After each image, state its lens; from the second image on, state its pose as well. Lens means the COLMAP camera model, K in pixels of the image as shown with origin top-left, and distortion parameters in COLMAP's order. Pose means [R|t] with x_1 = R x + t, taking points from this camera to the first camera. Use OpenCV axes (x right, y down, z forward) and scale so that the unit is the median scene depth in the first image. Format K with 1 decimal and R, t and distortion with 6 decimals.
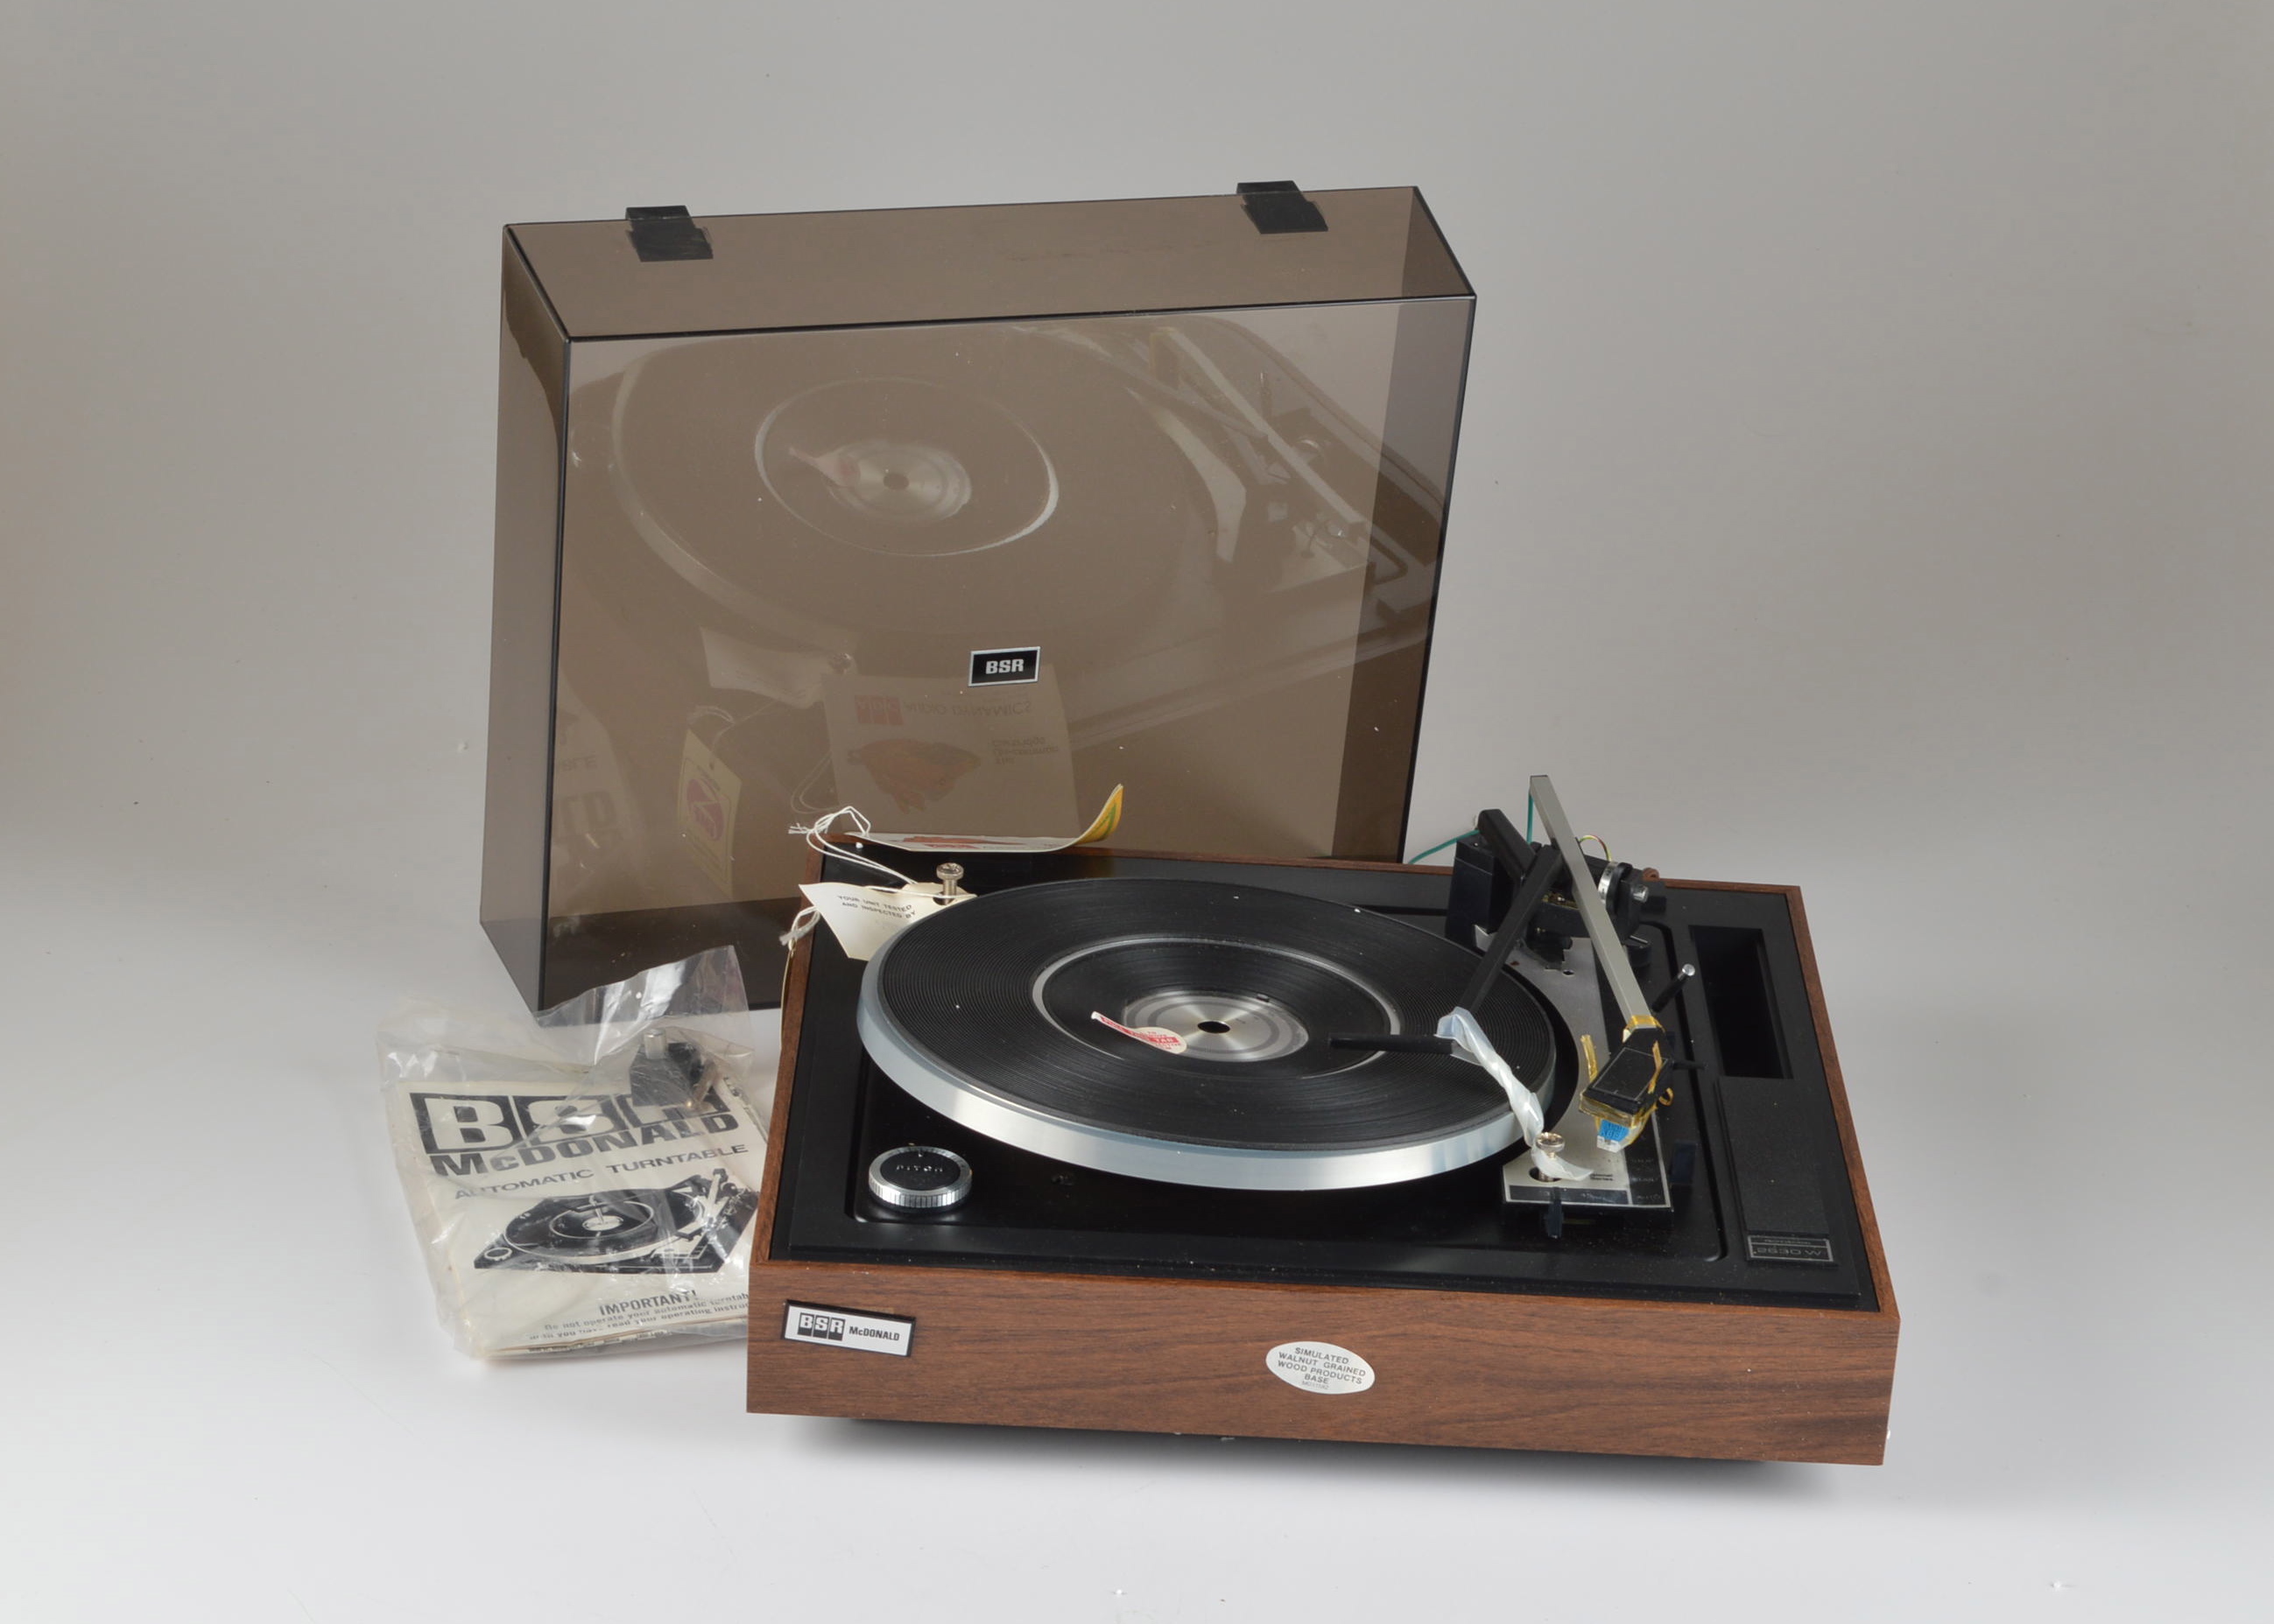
lens RADIAL K [[5061.6, 0, 1137.0], [0, 5061.6, 812.0], [0, 0, 1]] dist [0.000356, 0.167181]
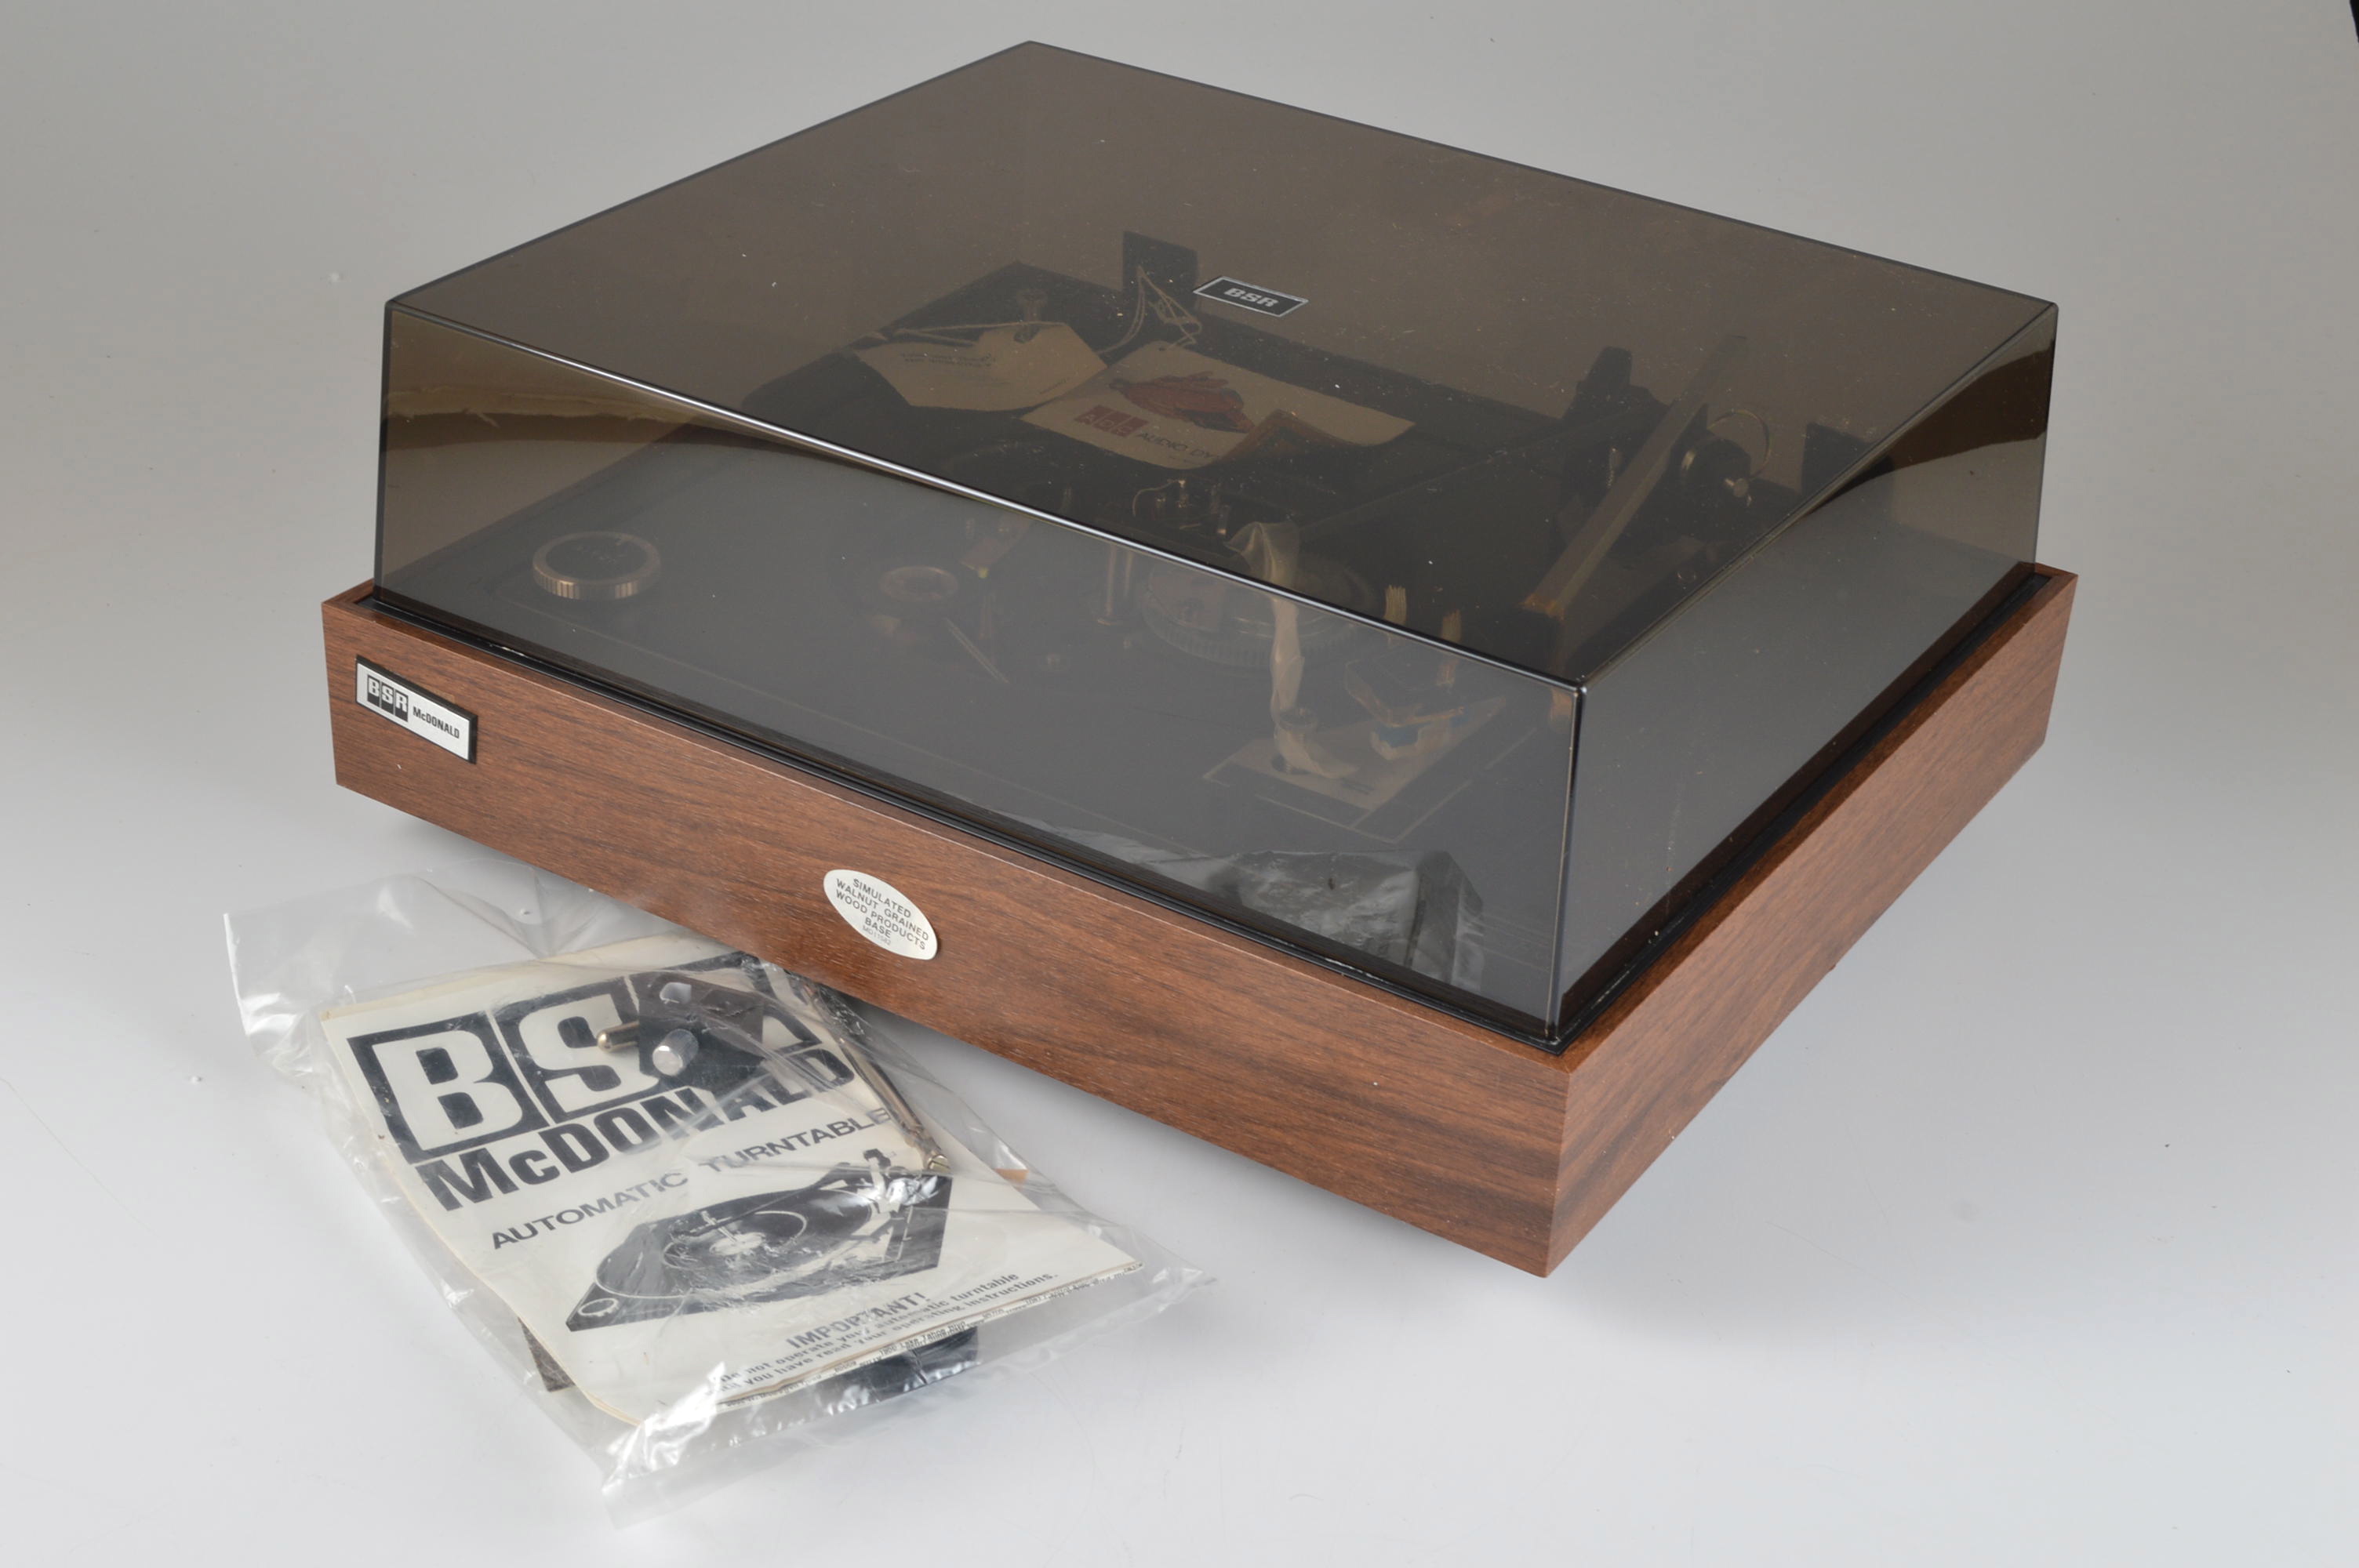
lens RADIAL K [[3457.4, 0, 1179.5], [0, 3457.4, 784.0], [0, 0, 1]] dist [-0.010657, 0.071545]
pose [[0.854330, 0.255184, -0.452771, 0.302027], [-0.235566, 0.966666, 0.100329, 0.028862], [0.463281, 0.020943, 0.885964, 0.562809]]
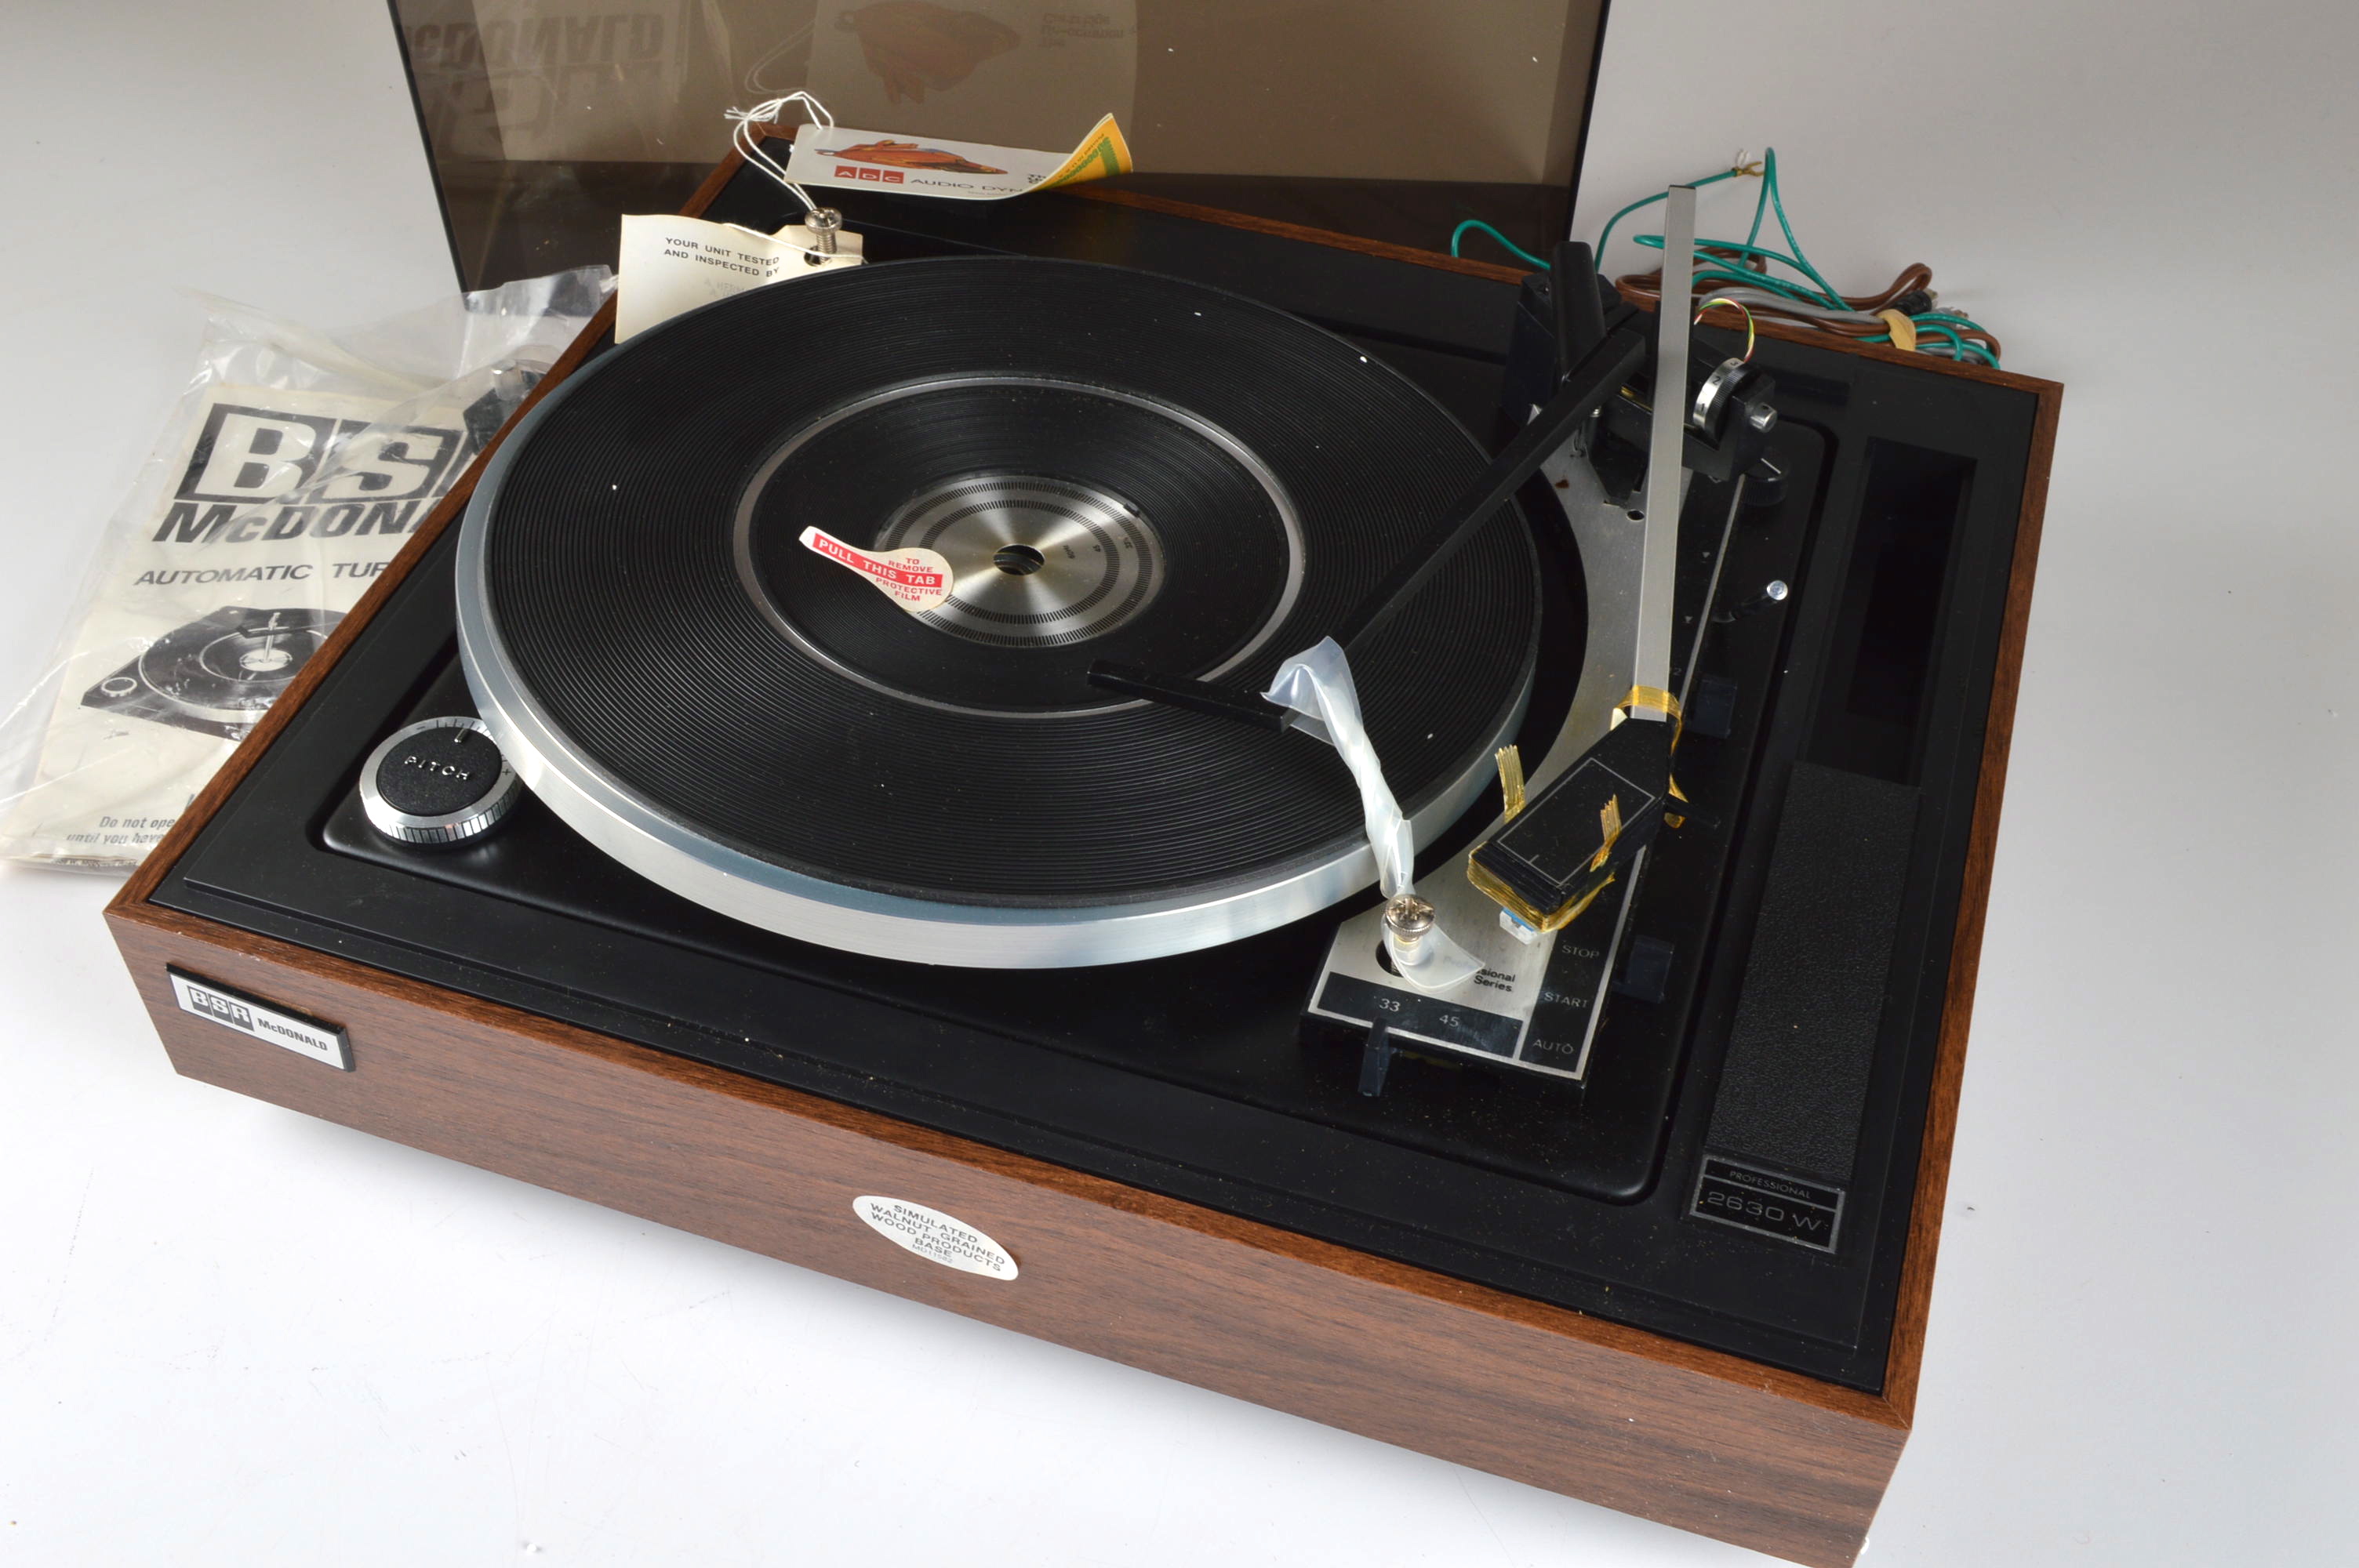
lens RADIAL K [[2520.1, 0, 1179.5], [0, 2520.1, 784.0], [0, 0, 1]] dist [-0.045552, -0.007974]
pose [[0.953767, 0.189809, -0.233025, 0.124188], [-0.098912, 0.930384, 0.352991, -0.050672], [0.283804, -0.313623, 0.906144, 0.749732]]
